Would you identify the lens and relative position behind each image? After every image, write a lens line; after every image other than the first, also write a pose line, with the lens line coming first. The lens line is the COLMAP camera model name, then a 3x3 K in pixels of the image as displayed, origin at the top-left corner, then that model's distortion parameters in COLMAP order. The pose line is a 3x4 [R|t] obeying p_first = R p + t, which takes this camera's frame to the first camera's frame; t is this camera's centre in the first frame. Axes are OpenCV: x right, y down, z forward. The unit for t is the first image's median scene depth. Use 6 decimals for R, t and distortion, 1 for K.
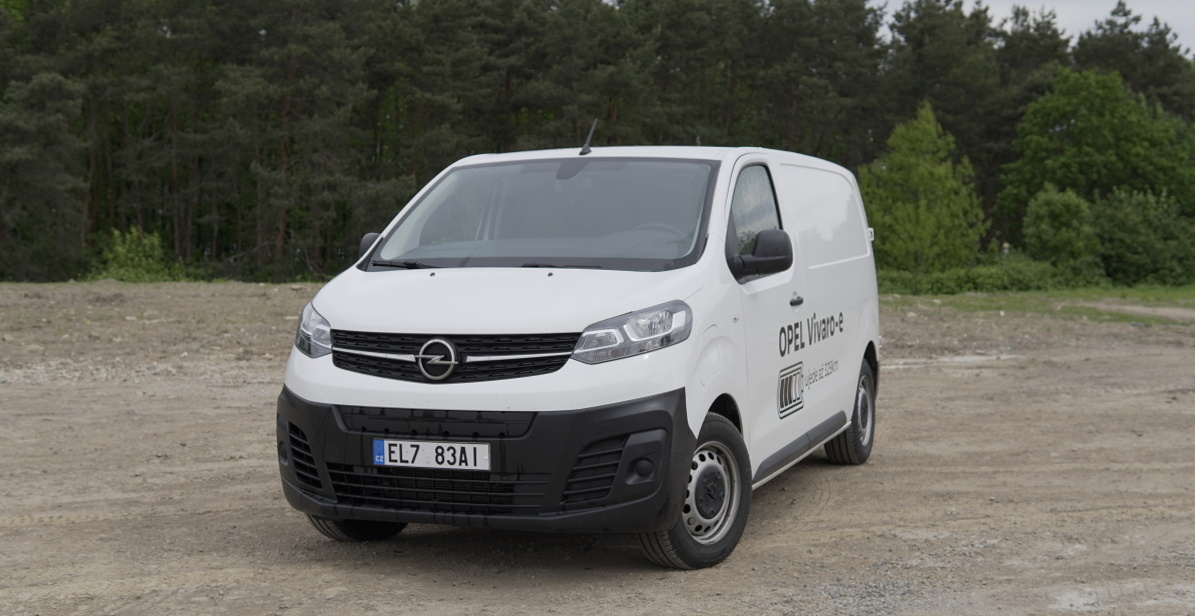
lens RADIAL K [[1511.1, 0, 597.4], [0, 1511.1, 359.9], [0, 0, 1]] dist [-0.192177, 0.015425]
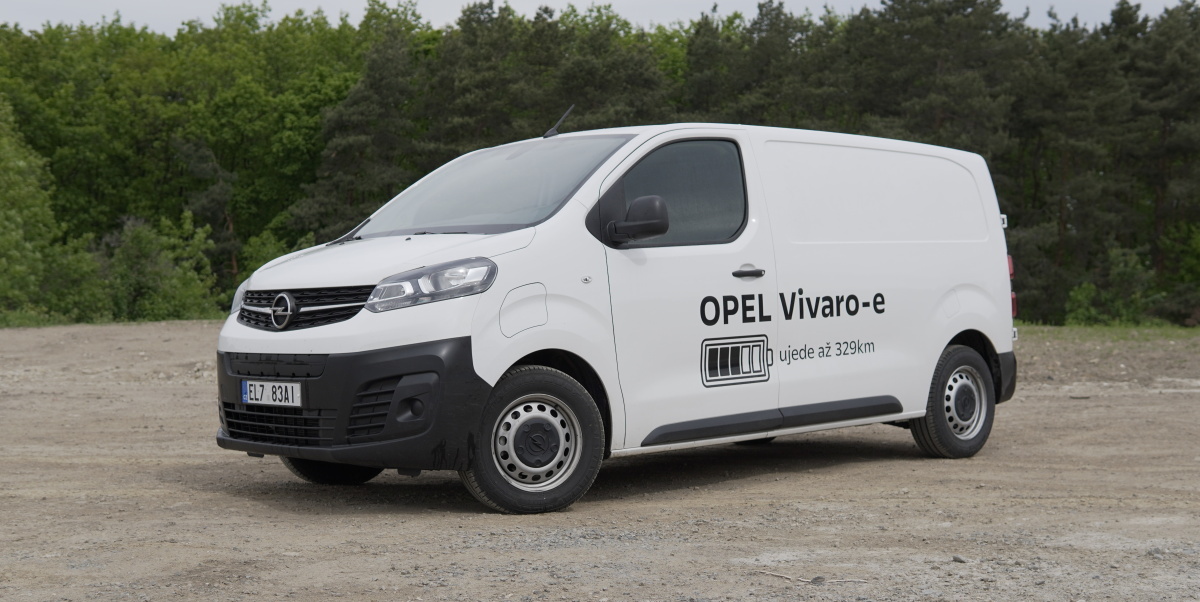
lens RADIAL K [[1507.2, 0, 600.0], [0, 1507.2, 301.0], [0, 0, 1]] dist [-0.199025, -0.001618]
pose [[0.910686, -0.007291, -0.413034, 0.587006], [-0.022538, 0.997478, -0.067302, 0.063394], [0.412483, 0.070600, 0.908225, 0.064822]]
